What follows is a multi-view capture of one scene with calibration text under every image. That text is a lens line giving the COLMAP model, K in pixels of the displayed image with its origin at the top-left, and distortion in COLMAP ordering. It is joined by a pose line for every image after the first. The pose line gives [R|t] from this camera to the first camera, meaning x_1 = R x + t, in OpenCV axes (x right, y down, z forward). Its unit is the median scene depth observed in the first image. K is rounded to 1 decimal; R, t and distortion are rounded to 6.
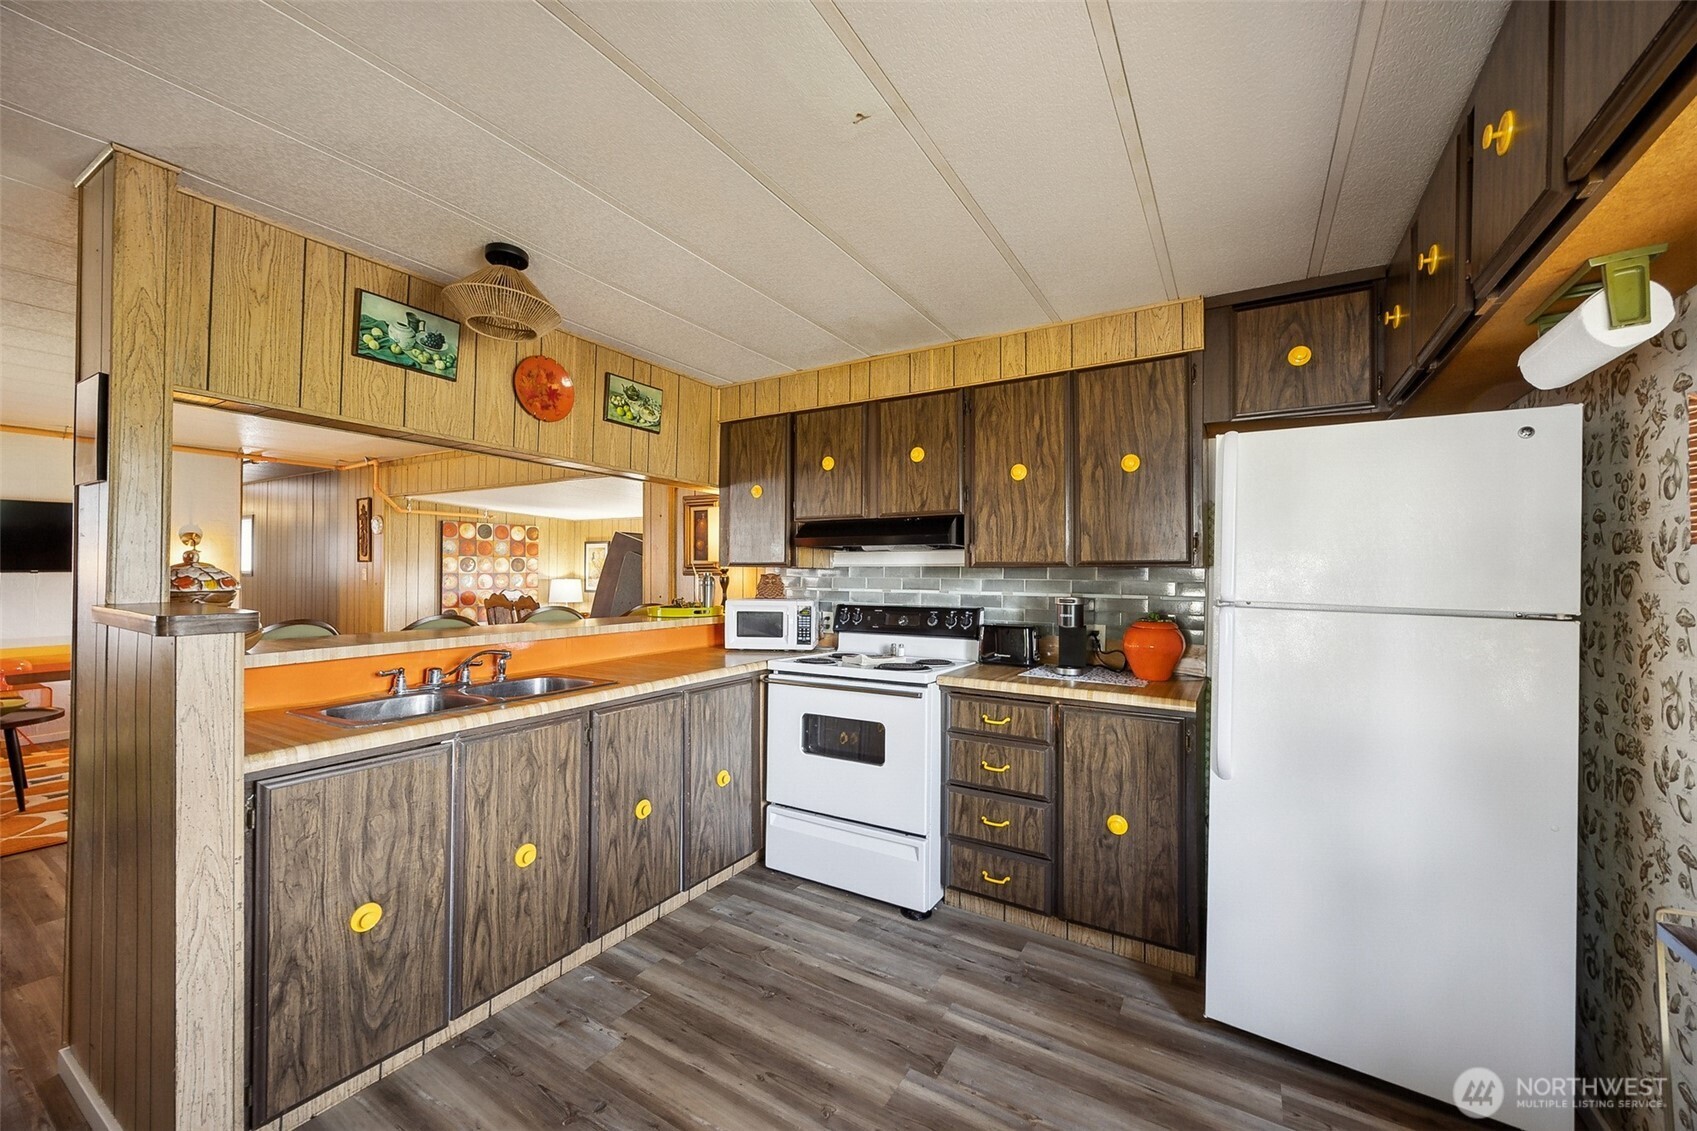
lens RADIAL K [[648.4, 0, 847.8], [0, 648.4, 567.6], [0, 0, 1]] dist [0.002228, -0.000748]
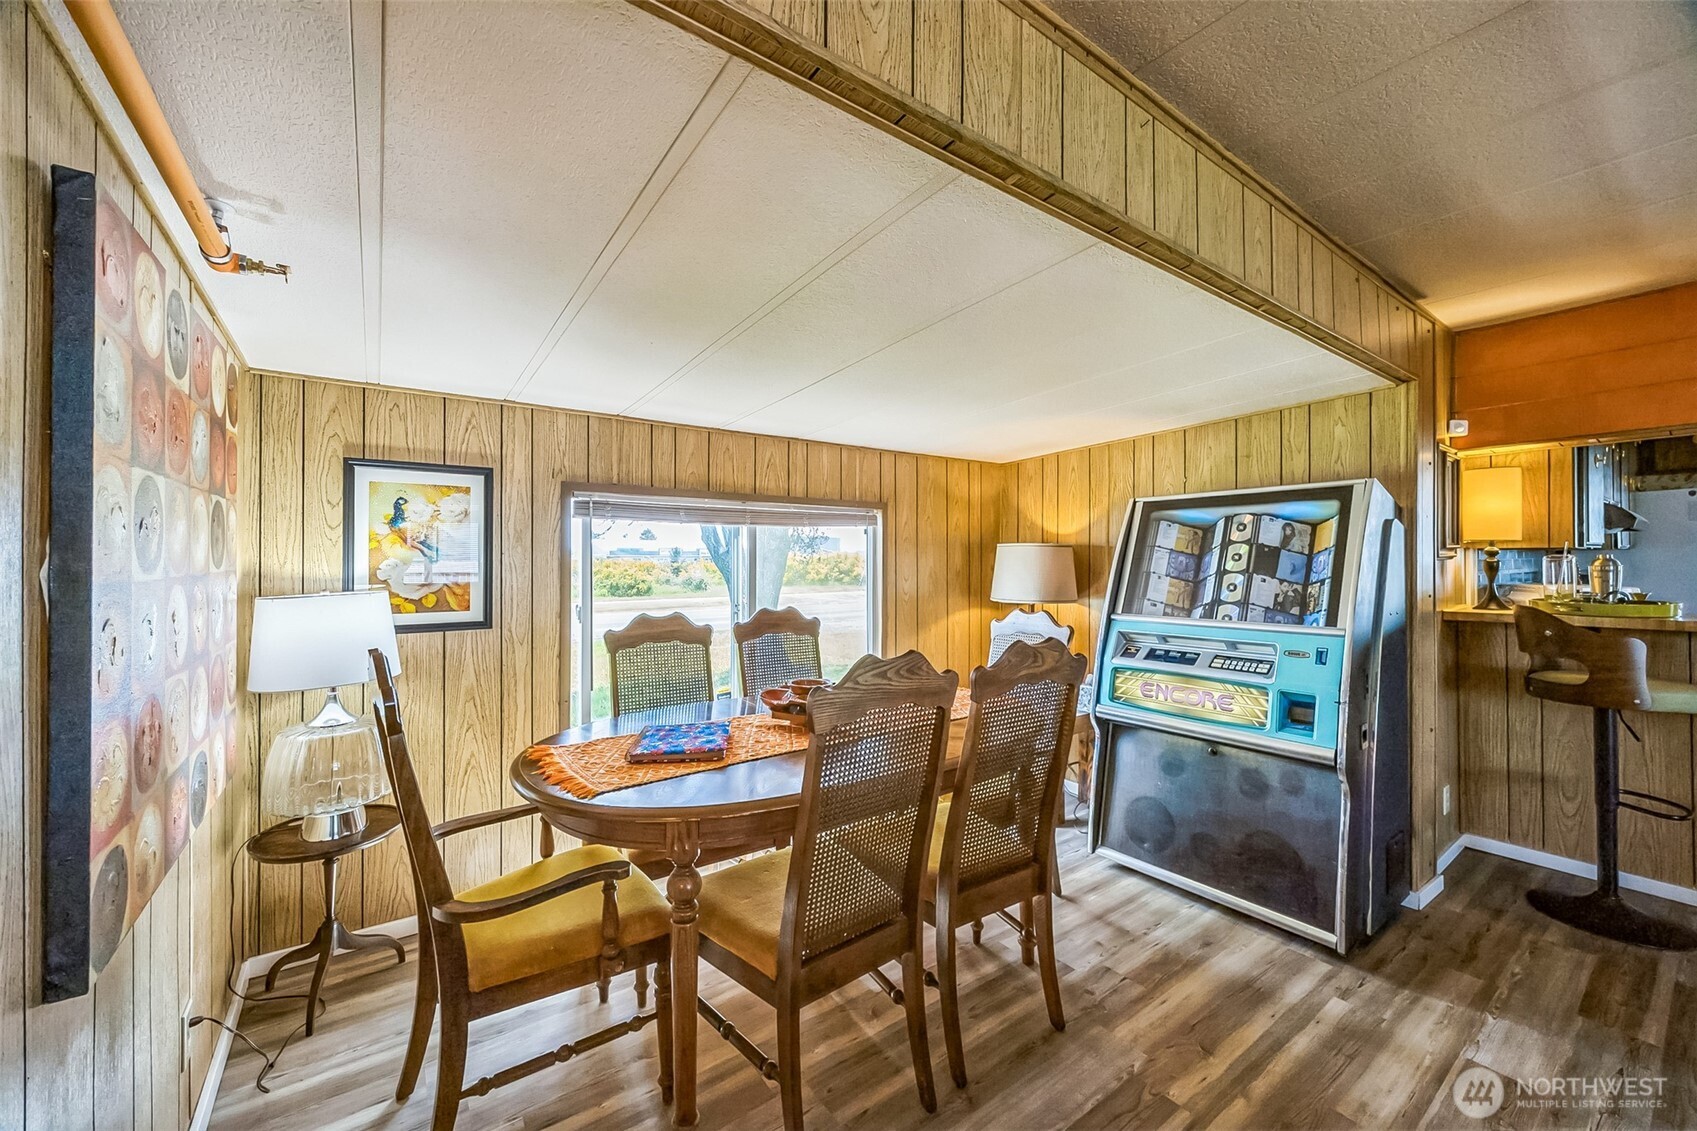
lens RADIAL K [[648.4, 0, 845.7], [0, 648.4, 559.4], [0, 0, 1]] dist [0.002228, -0.000748]
pose [[0.397749, -0.008904, 0.917451, -1.710627], [0.003452, 0.999960, 0.008208, 0.007930], [-0.917488, -0.000098, 0.397764, 2.031460]]
